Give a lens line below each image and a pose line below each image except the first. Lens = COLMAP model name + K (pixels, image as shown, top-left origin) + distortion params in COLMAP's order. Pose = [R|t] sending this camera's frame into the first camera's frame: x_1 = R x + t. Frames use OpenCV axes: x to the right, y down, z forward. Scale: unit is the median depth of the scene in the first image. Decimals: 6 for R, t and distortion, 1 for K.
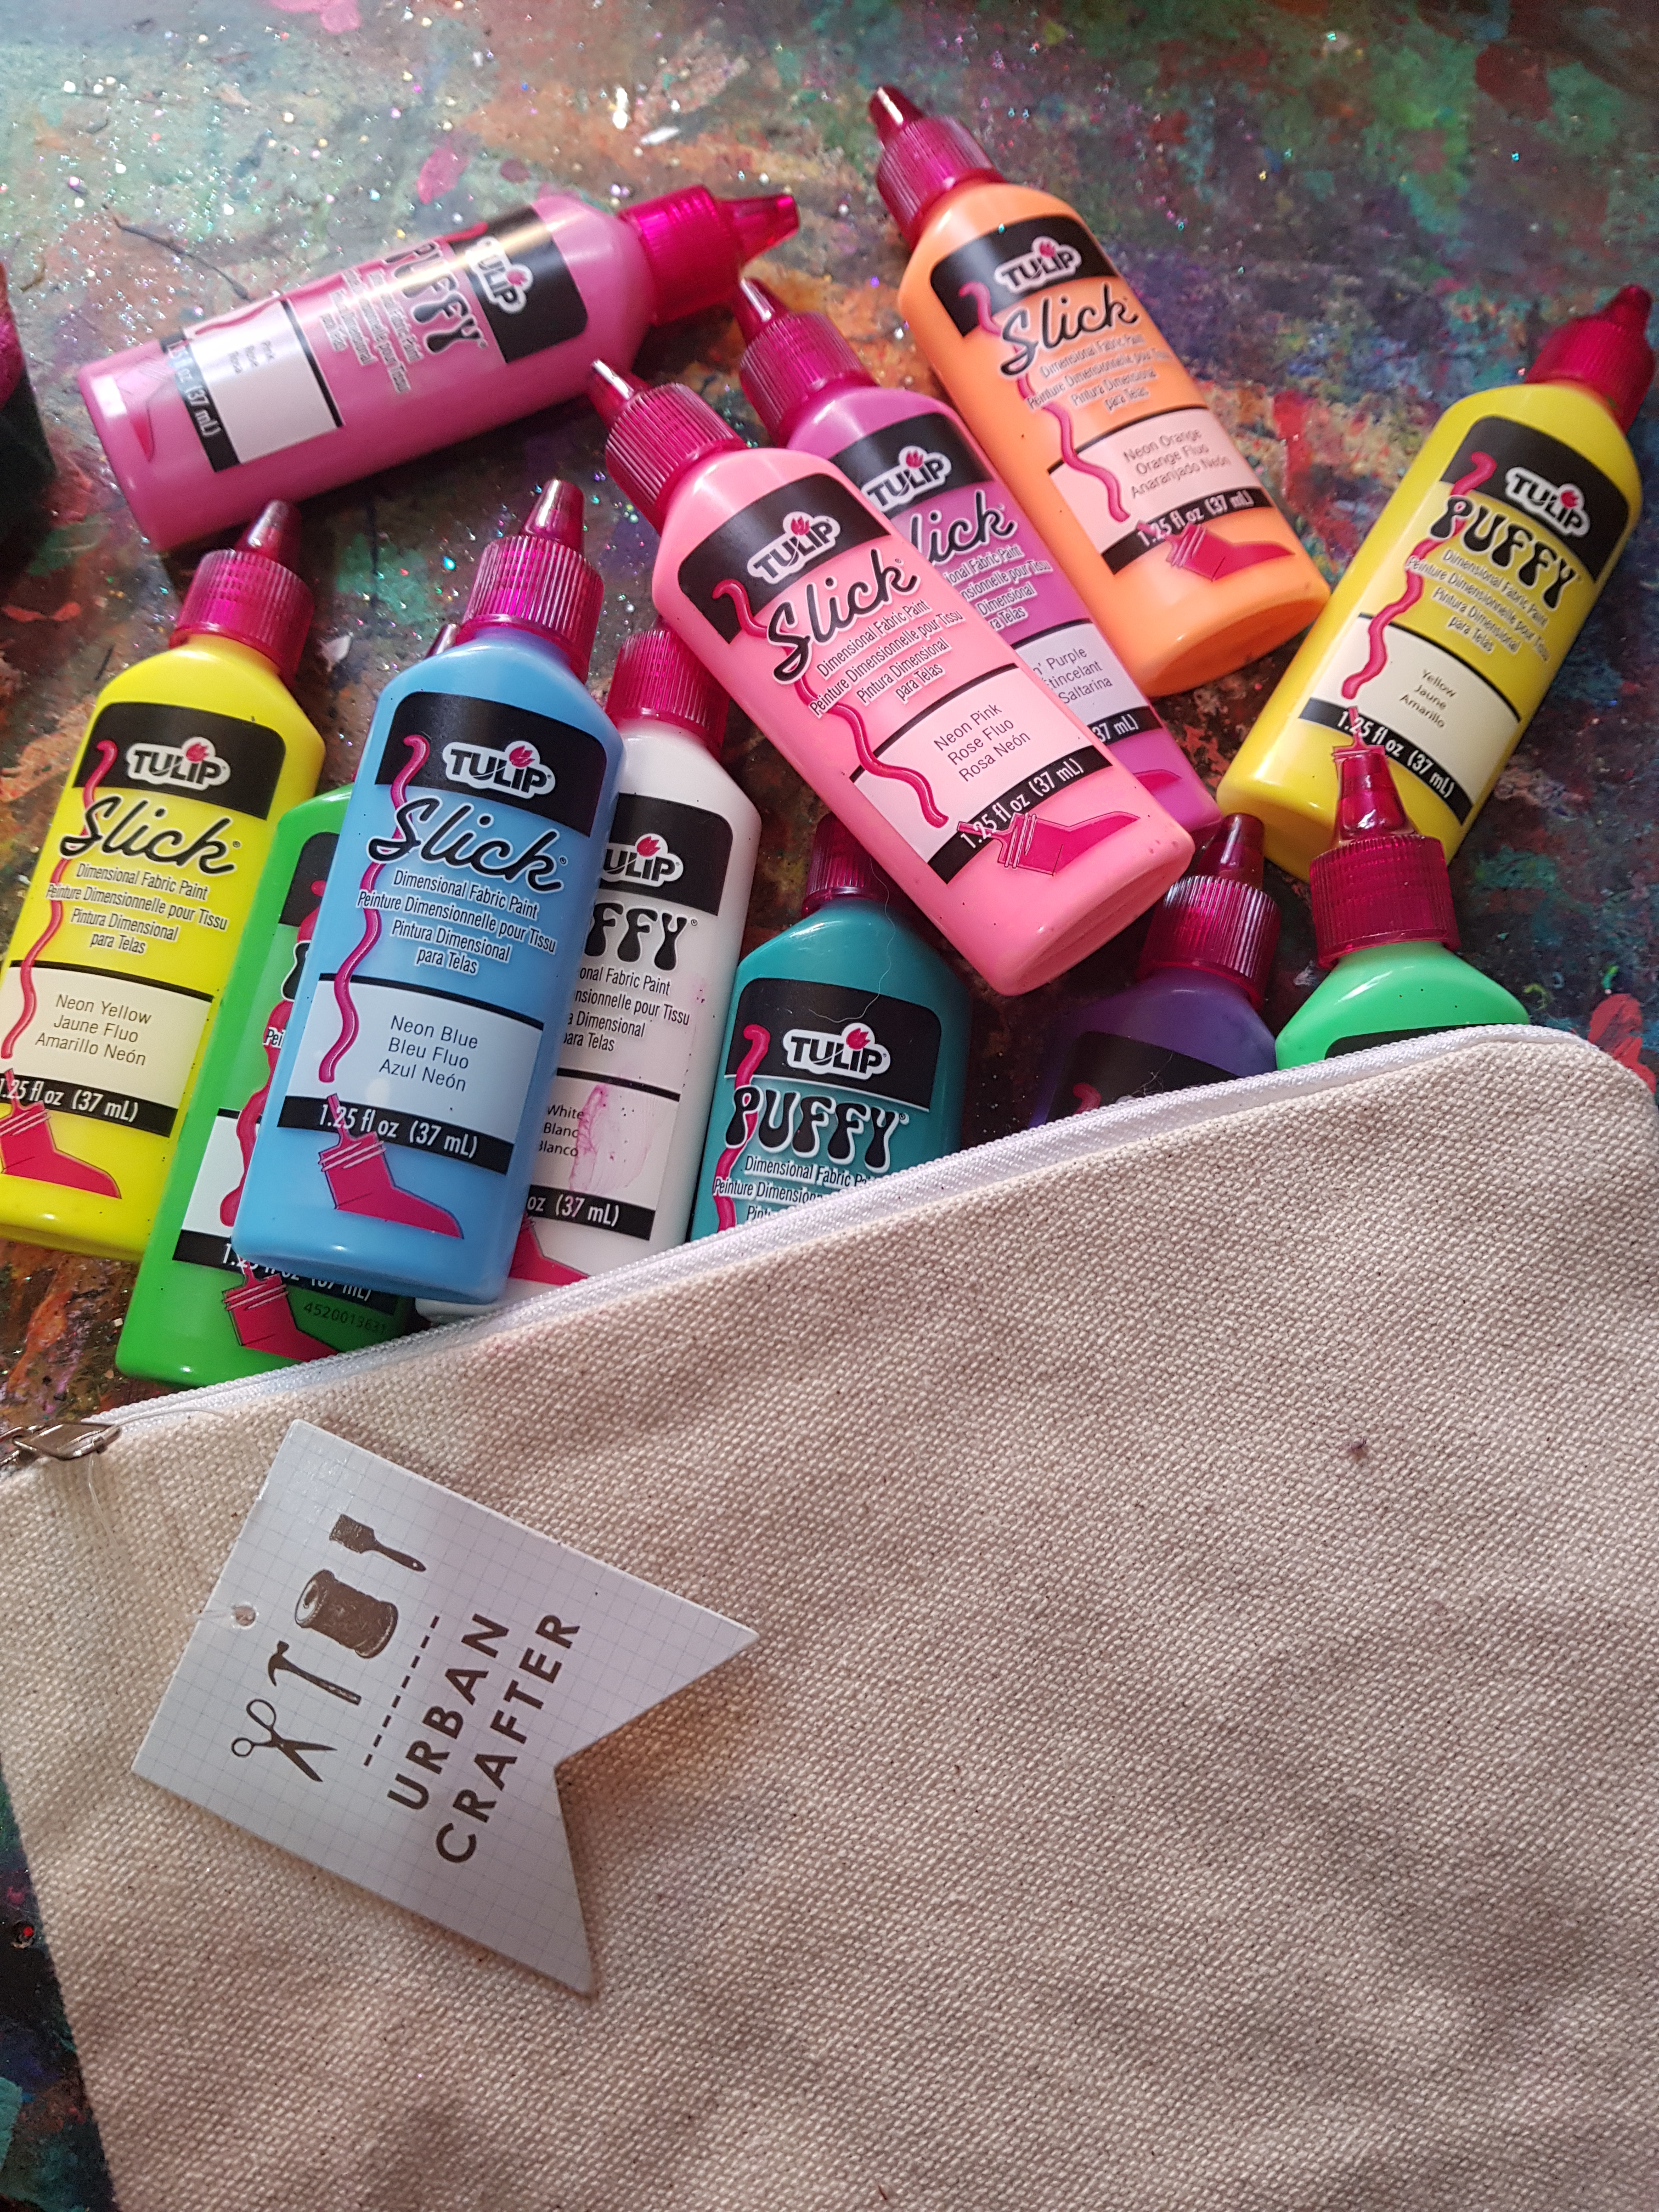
lens RADIAL K [[1778.7, 0, 819.0], [0, 1778.7, 1108.7], [0, 0, 1]] dist [0.080827, -0.217189]
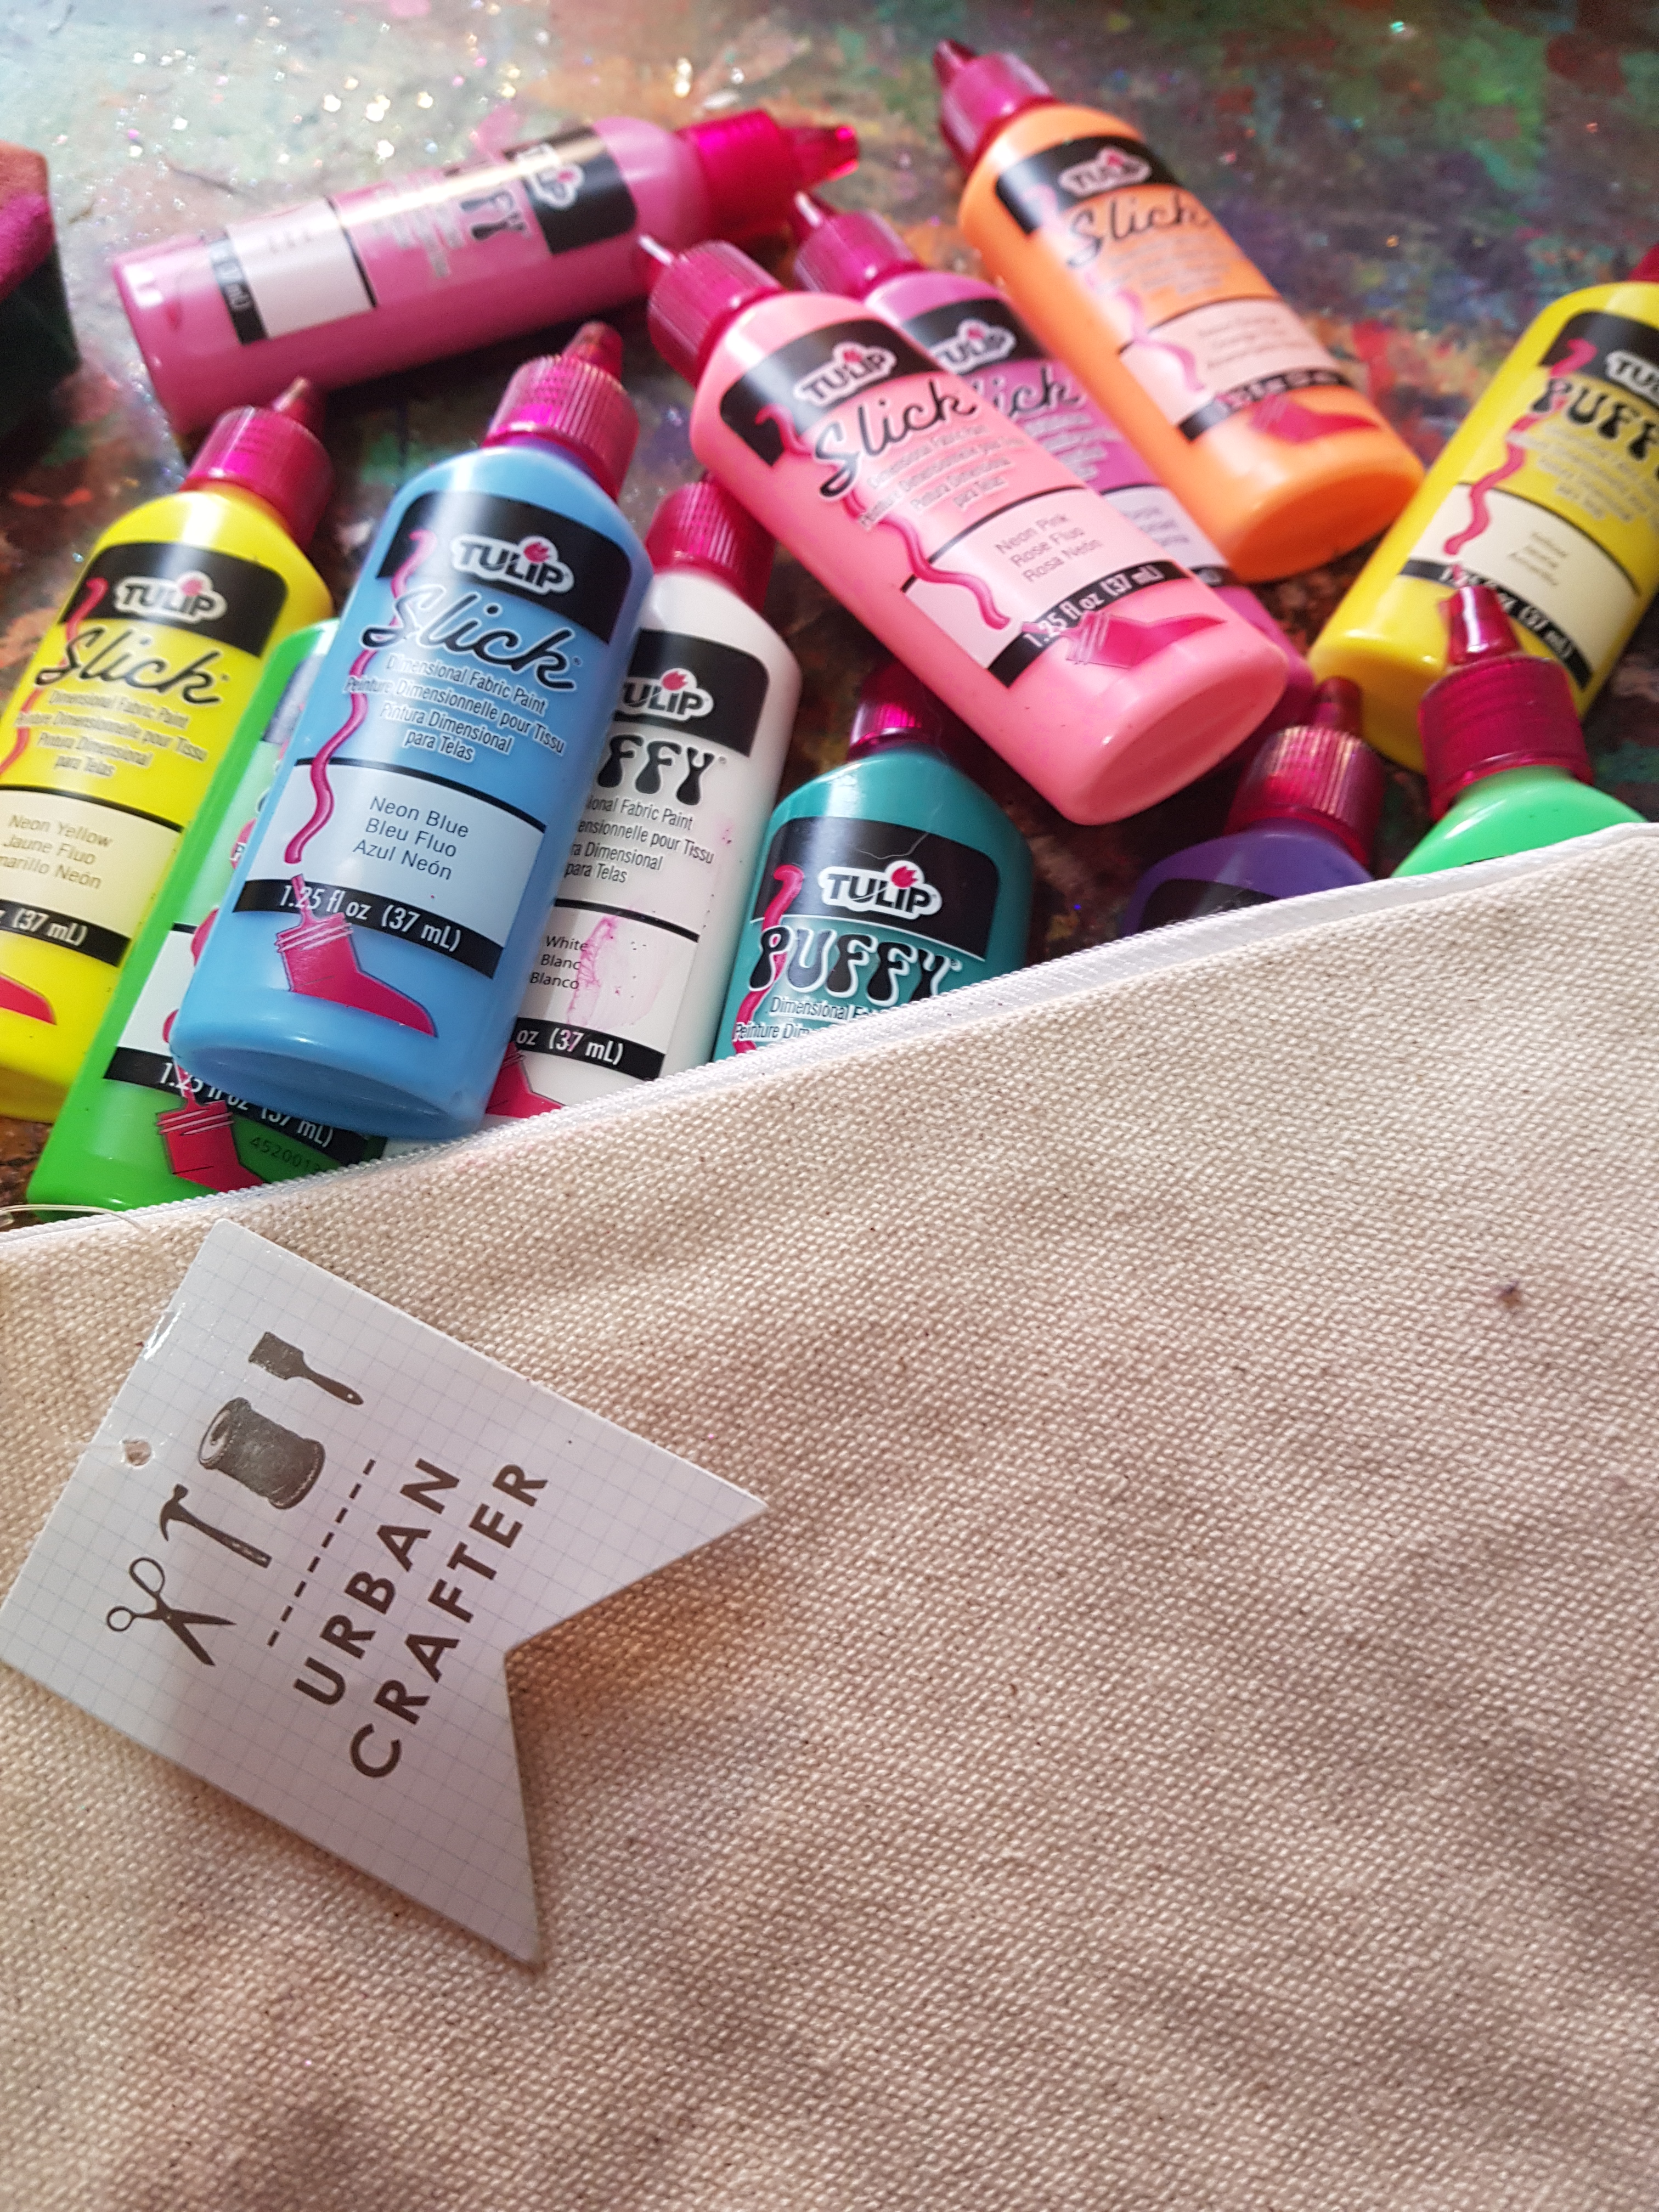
lens RADIAL K [[1778.7, 0, 819.0], [0, 1778.7, 1108.7], [0, 0, 1]] dist [0.080827, -0.217189]
pose [[0.999302, 0.020344, -0.031320, 0.010884], [-0.025457, 0.984658, -0.172631, 0.250259], [0.027328, 0.173308, 0.984489, 0.171431]]
